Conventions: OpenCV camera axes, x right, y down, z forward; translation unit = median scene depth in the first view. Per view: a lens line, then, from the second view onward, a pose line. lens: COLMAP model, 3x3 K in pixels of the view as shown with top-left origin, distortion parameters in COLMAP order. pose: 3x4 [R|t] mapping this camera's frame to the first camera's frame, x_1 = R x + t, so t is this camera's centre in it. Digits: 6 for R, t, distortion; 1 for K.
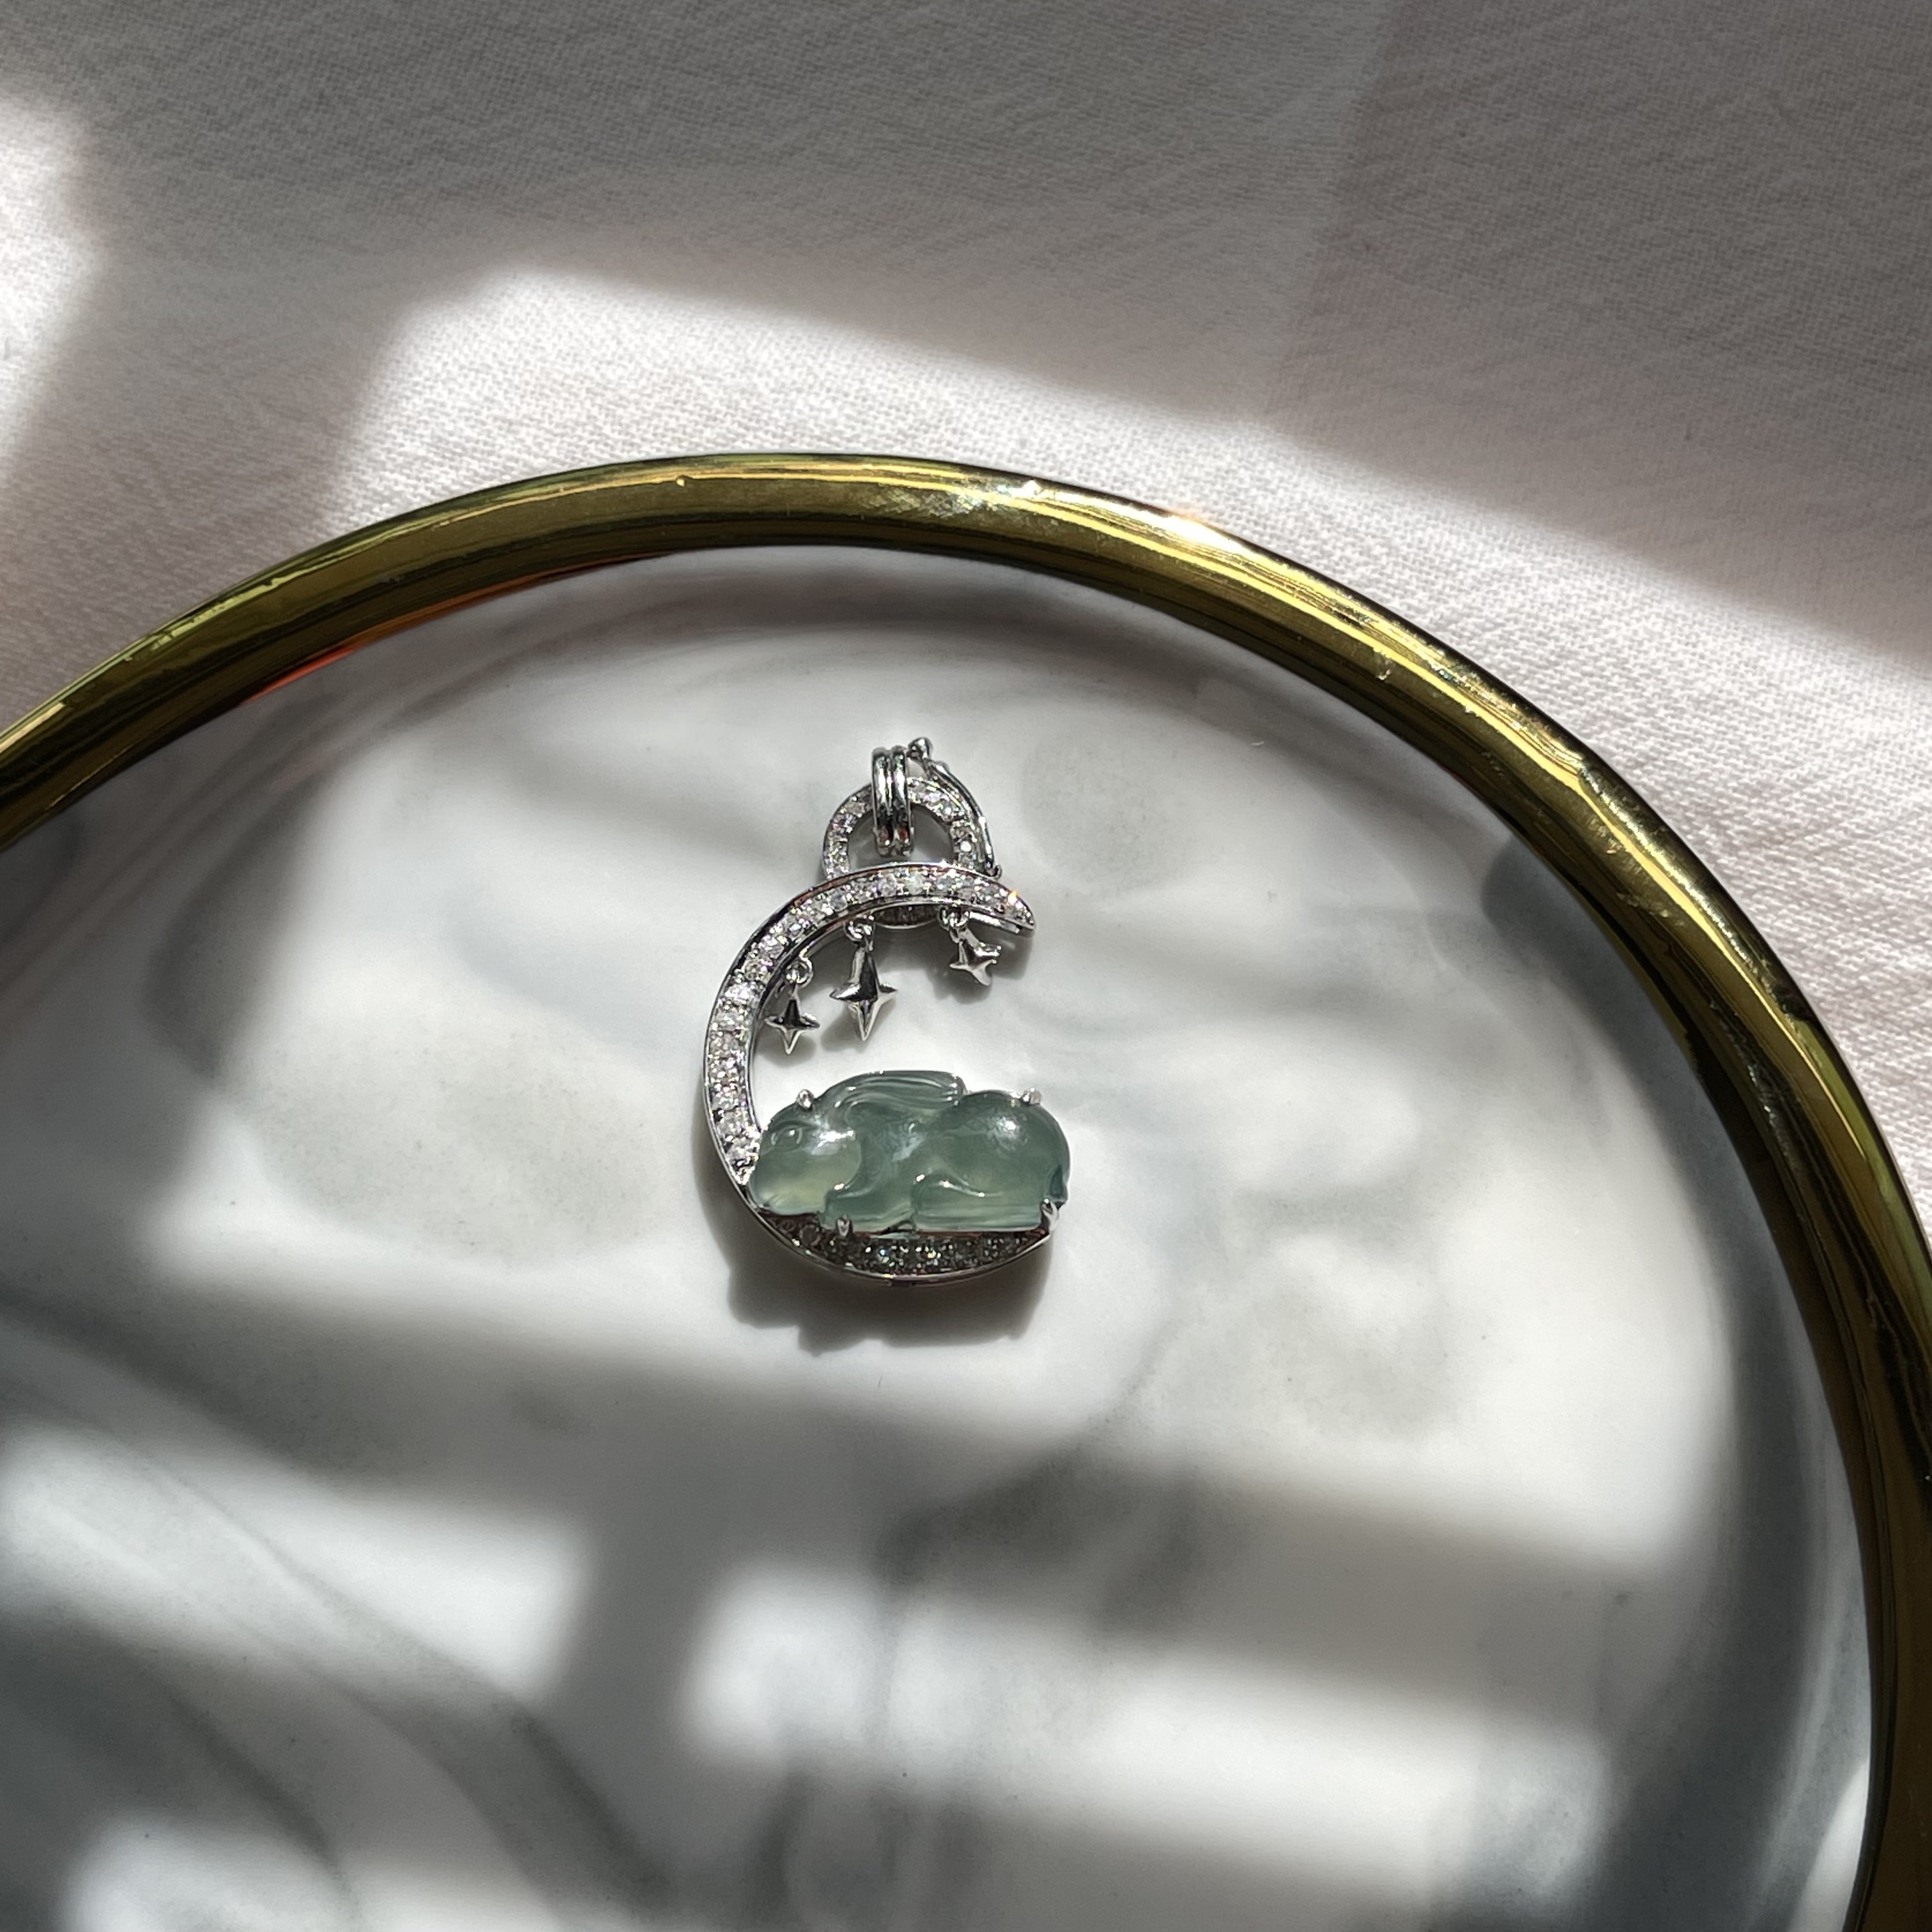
lens RADIAL K [[3948.4, 0, 966.4], [0, 3948.4, 931.2], [0, 0, 1]] dist [0.157379, -1.175422]
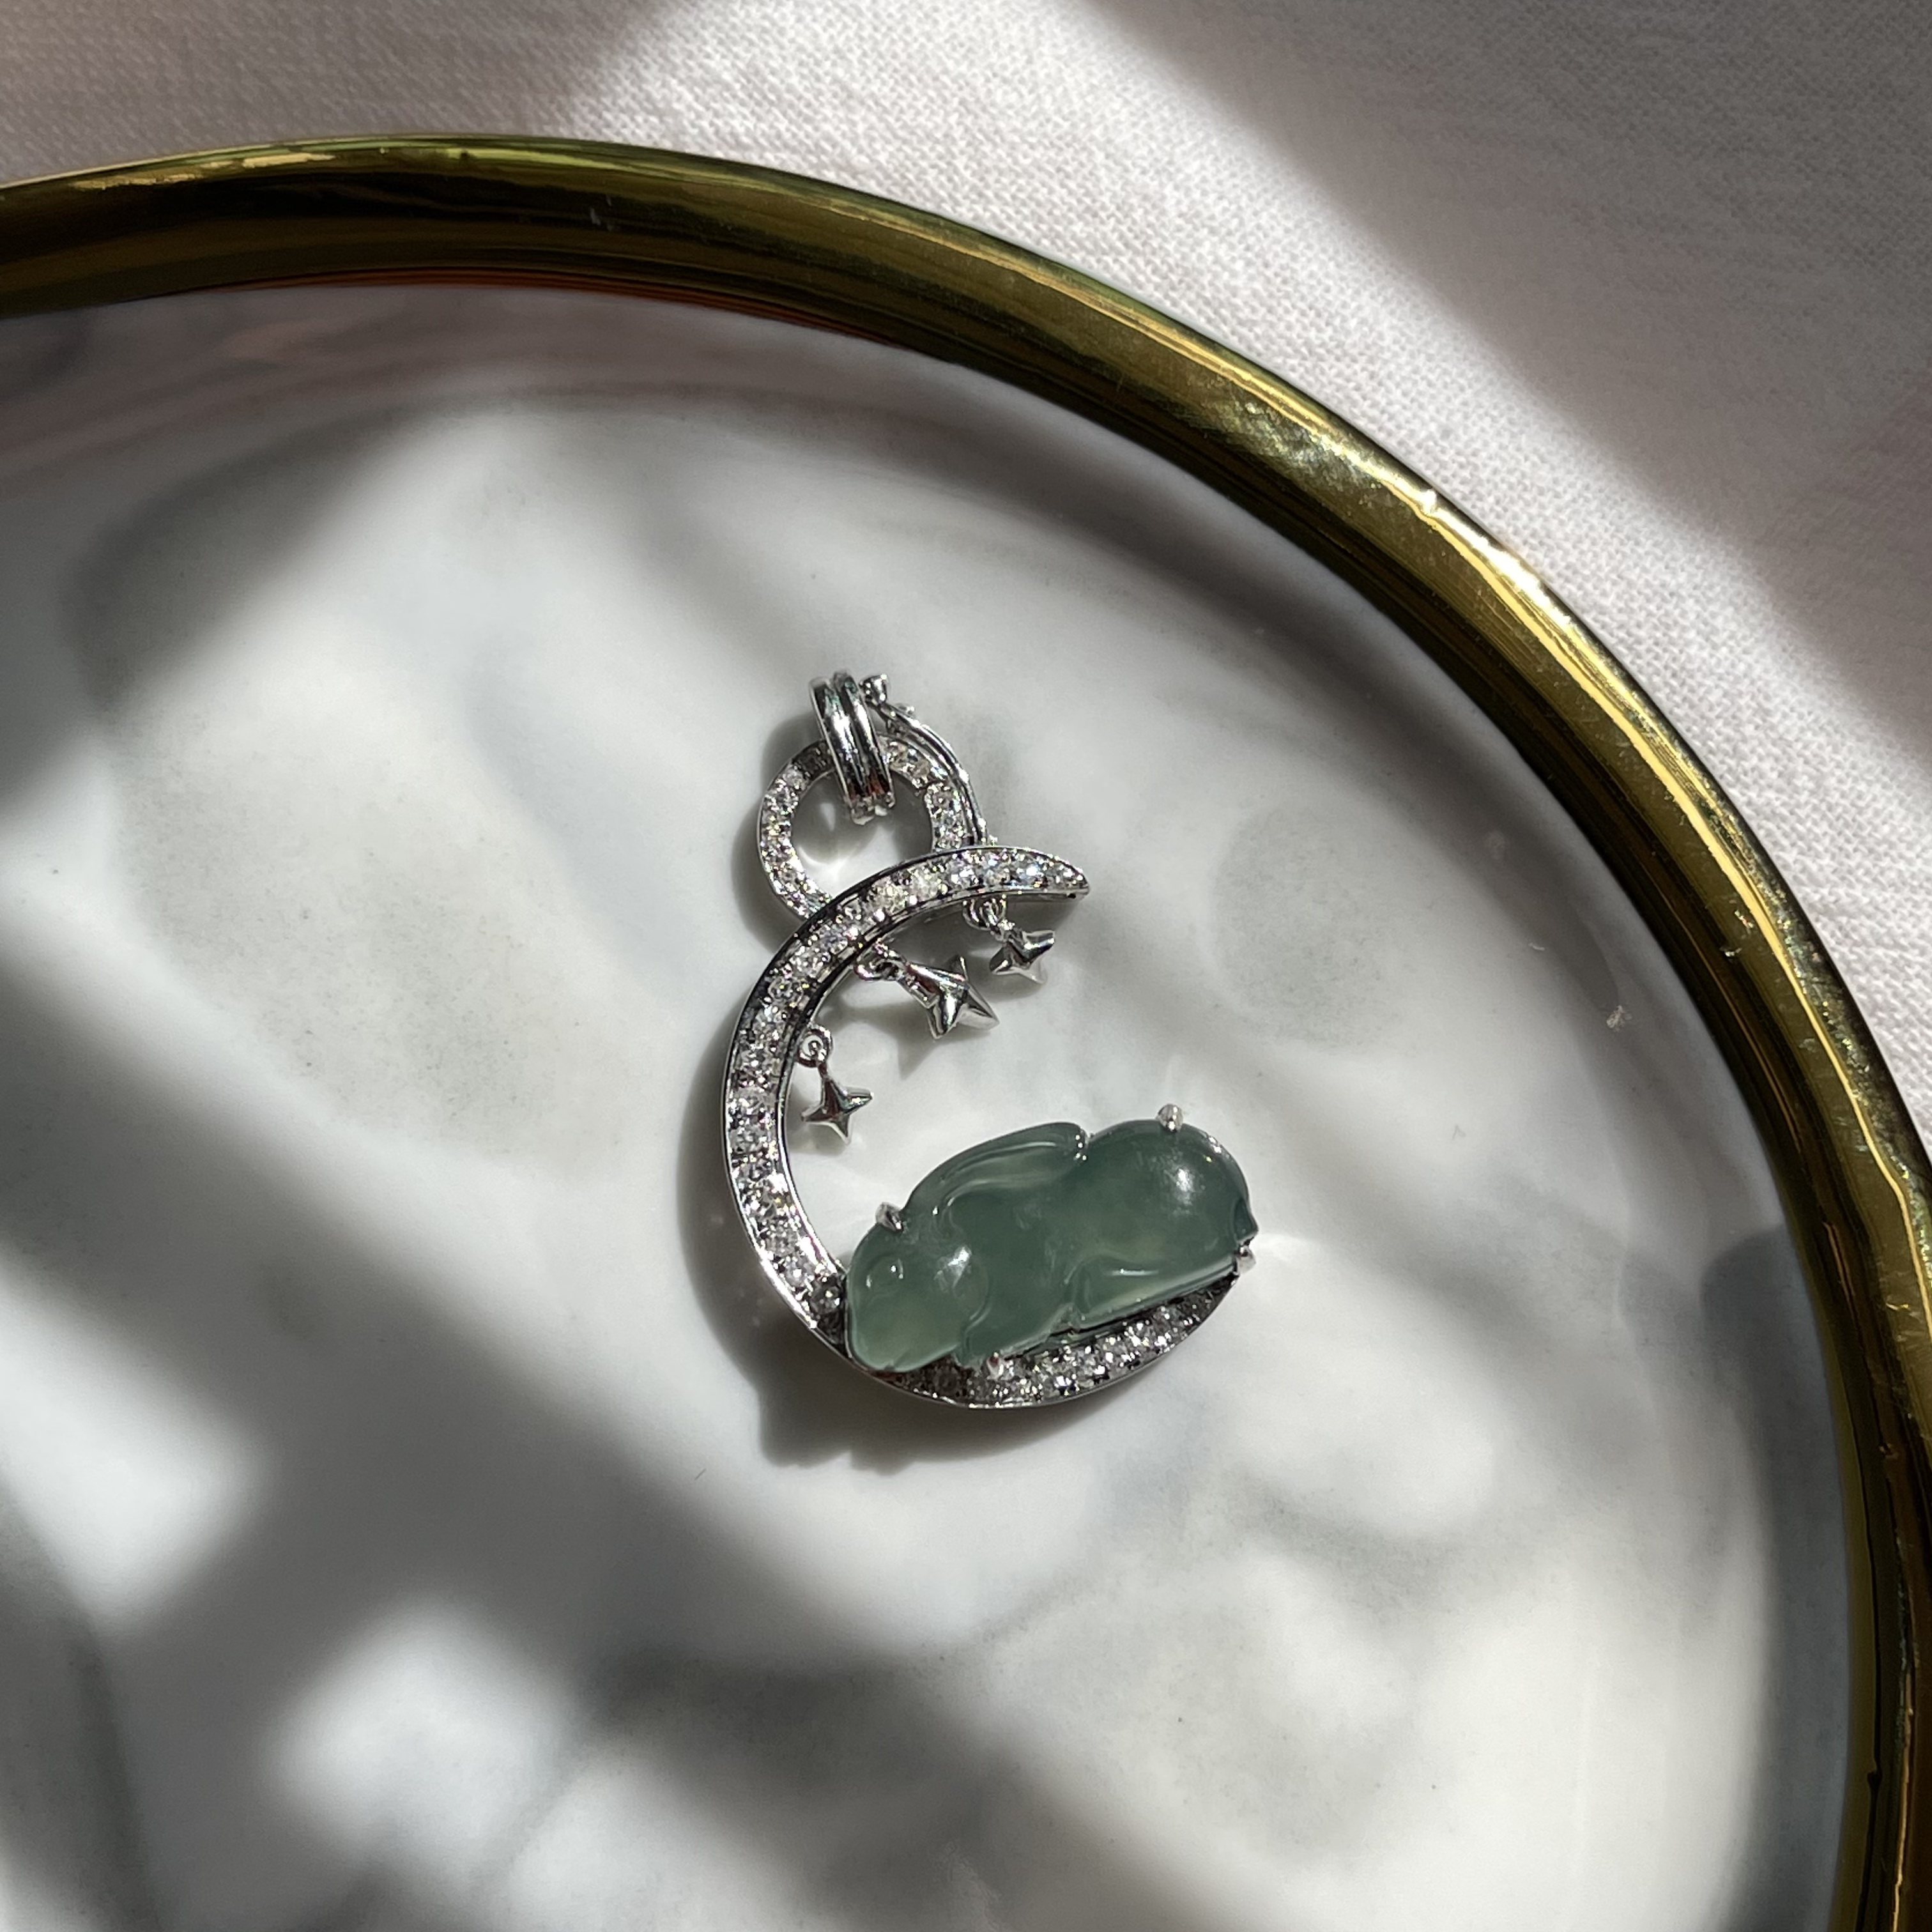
lens RADIAL K [[3948.4, 0, 966.4], [0, 3948.4, 931.2], [0, 0, 1]] dist [0.157379, -1.175422]
pose [[0.889147, 0.457468, -0.011883, -0.014503], [-0.453504, 0.884324, 0.110929, -0.082946], [0.061255, -0.093243, 0.993757, 0.245092]]
